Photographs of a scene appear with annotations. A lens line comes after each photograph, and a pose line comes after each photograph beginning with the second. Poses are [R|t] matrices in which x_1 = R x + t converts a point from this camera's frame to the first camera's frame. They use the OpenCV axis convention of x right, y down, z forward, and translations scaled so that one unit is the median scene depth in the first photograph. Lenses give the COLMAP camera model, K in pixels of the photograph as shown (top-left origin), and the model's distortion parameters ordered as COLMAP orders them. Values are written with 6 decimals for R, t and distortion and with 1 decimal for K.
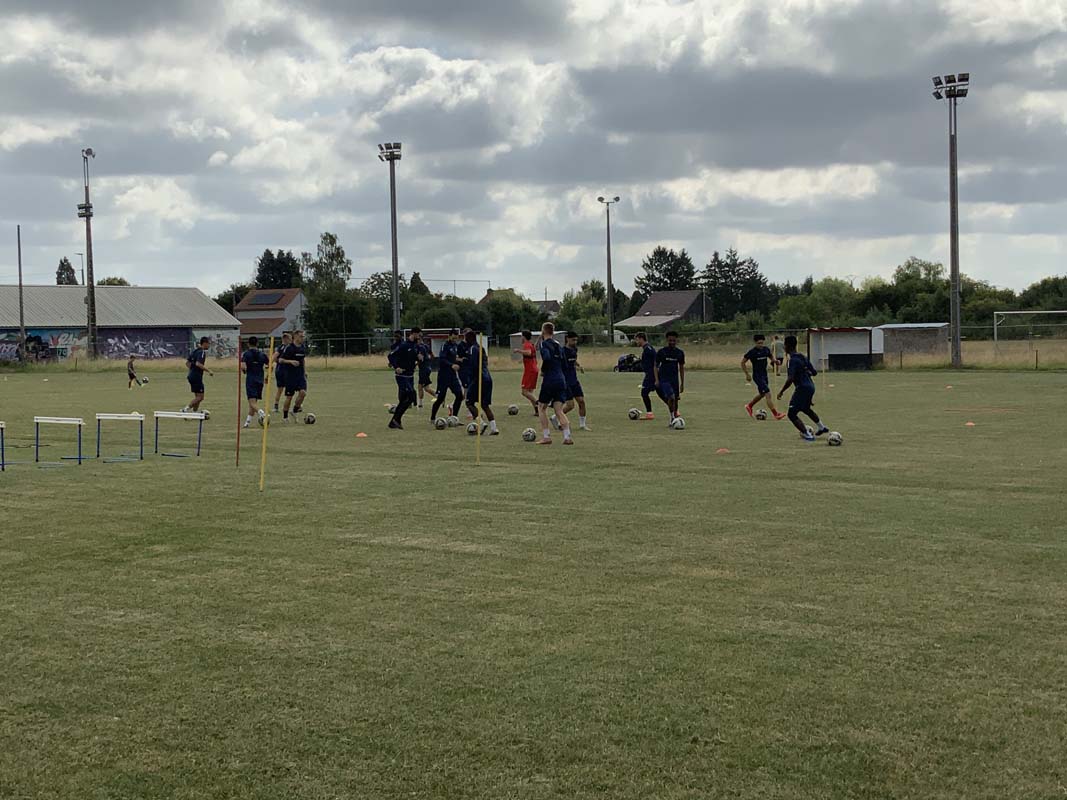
lens RADIAL K [[1572.8, 0, 528.2], [0, 1572.8, 394.5], [0, 0, 1]] dist [0.050844, 0.000000]
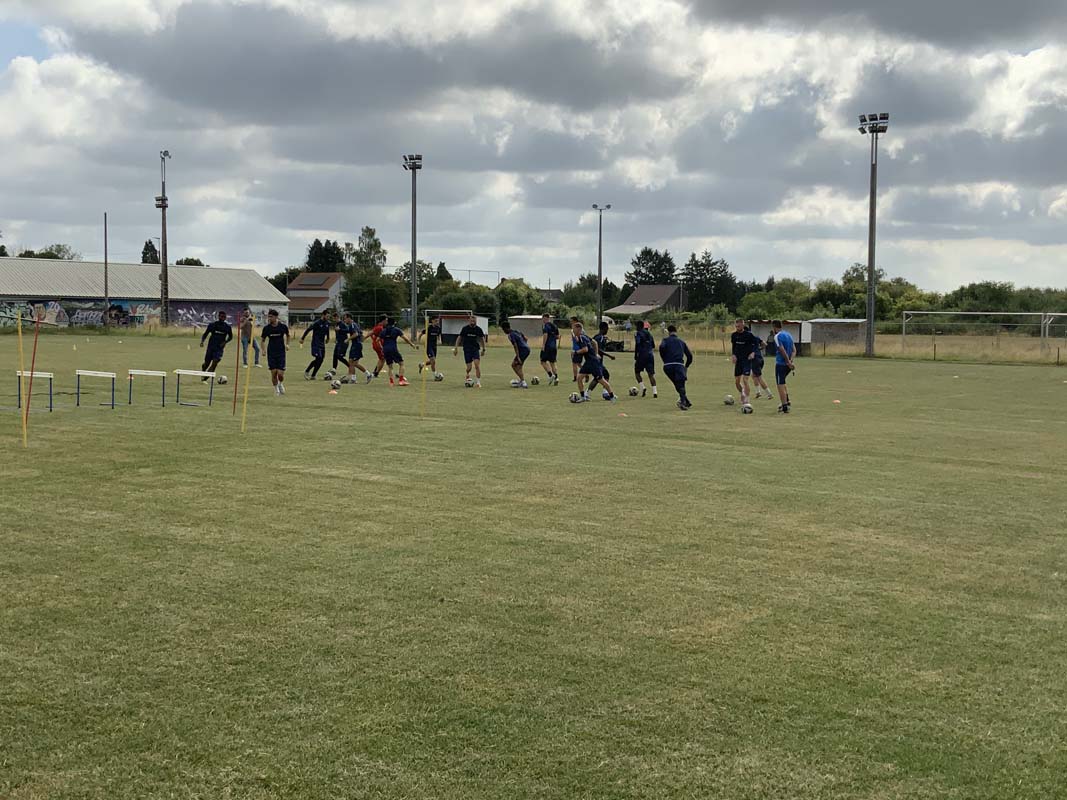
lens RADIAL K [[1327.3, 0, 533.2], [0, 1327.3, 394.6], [0, 0, 1]] dist [0.059823, 0.000000]
pose [[0.999432, 0.033067, -0.006473, 0.011869], [-0.032929, 0.999250, 0.020381, -0.000092], [0.007142, -0.020157, 0.999771, -0.014714]]
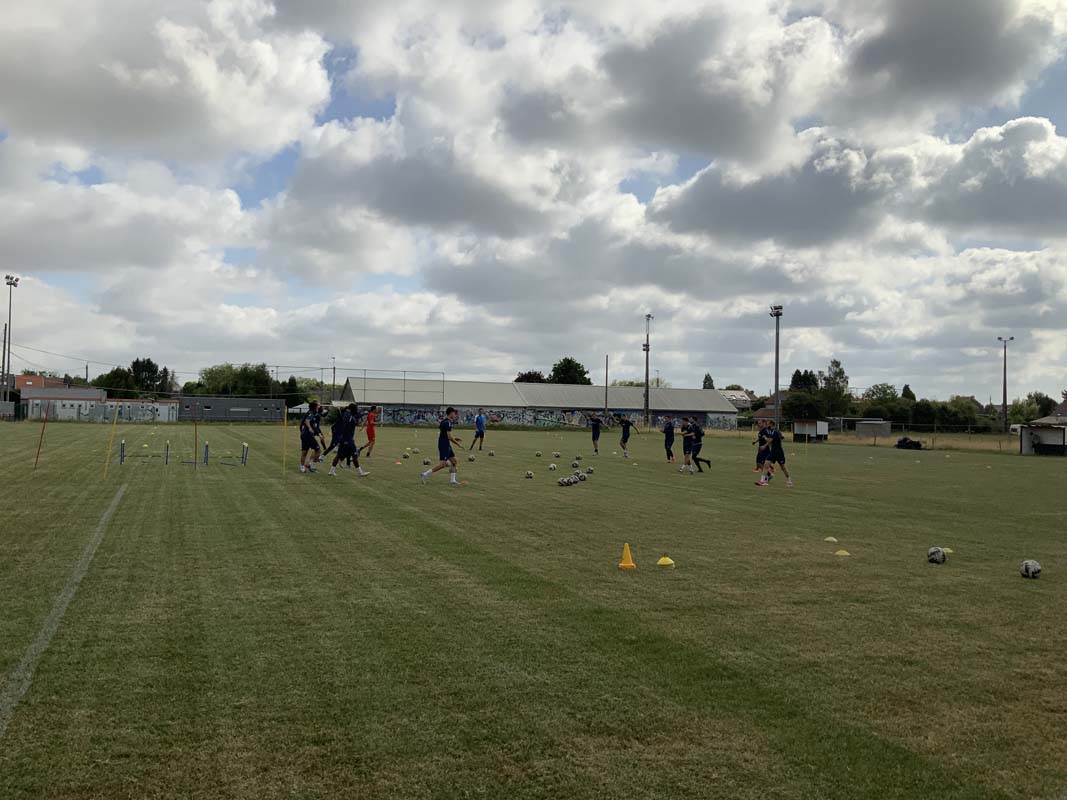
lens RADIAL K [[890.3, 0, 533.0], [0, 890.3, 392.4], [0, 0, 1]] dist [0.045338, -0.004457]
pose [[0.840428, 0.022432, -0.541459, 0.150791], [-0.058442, 0.997068, -0.049404, -0.003193], [0.538763, 0.073164, 0.839275, 0.043466]]
